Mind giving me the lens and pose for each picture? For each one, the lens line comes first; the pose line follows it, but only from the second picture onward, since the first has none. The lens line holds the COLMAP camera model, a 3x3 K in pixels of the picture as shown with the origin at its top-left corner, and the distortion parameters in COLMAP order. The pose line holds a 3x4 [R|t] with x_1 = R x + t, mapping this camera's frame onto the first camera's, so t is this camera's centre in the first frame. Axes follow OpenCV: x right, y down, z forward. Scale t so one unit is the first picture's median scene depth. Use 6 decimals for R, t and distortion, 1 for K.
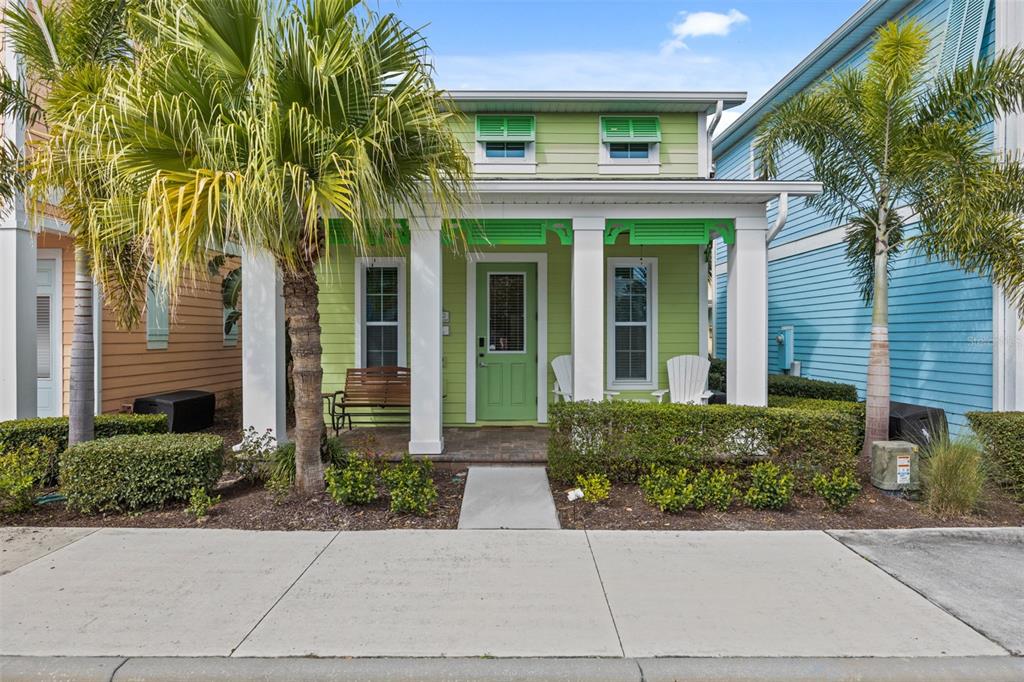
lens RADIAL K [[626.8, 0, 512.0], [0, 626.8, 341.0], [0, 0, 1]] dist [-0.002427, -0.001361]
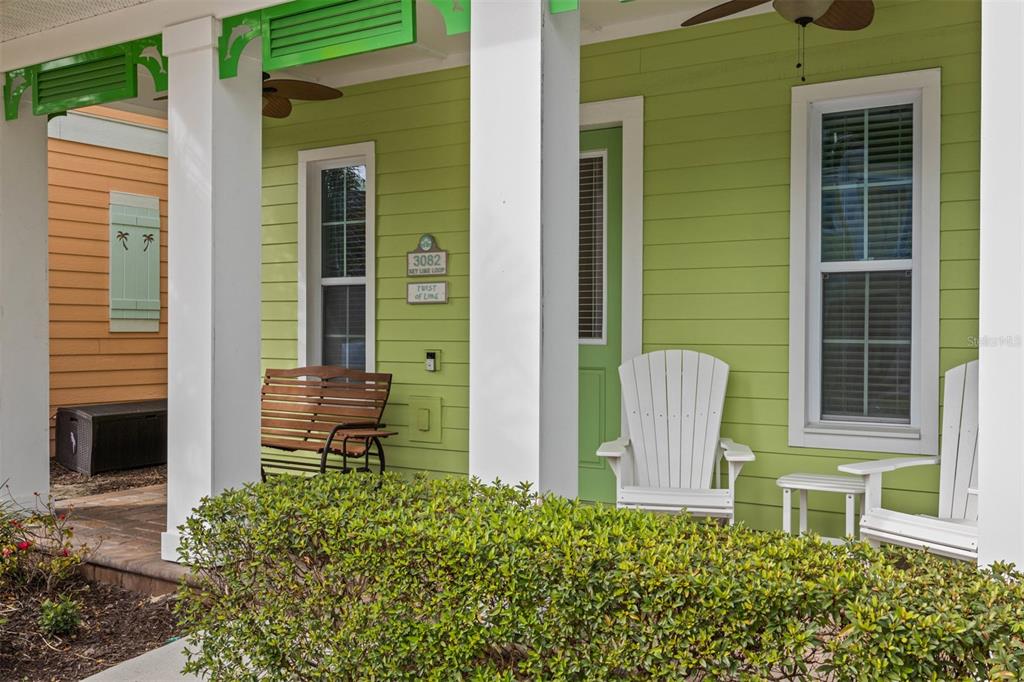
lens RADIAL K [[965.9, 0, 512.0], [0, 965.9, 341.0], [0, 0, 1]] dist [-0.009181, -0.003759]
pose [[0.842483, 0.010619, -0.538618, 0.496687], [-0.008776, 0.999944, 0.005986, 0.022066], [0.538651, -0.000316, 0.842529, 0.664678]]
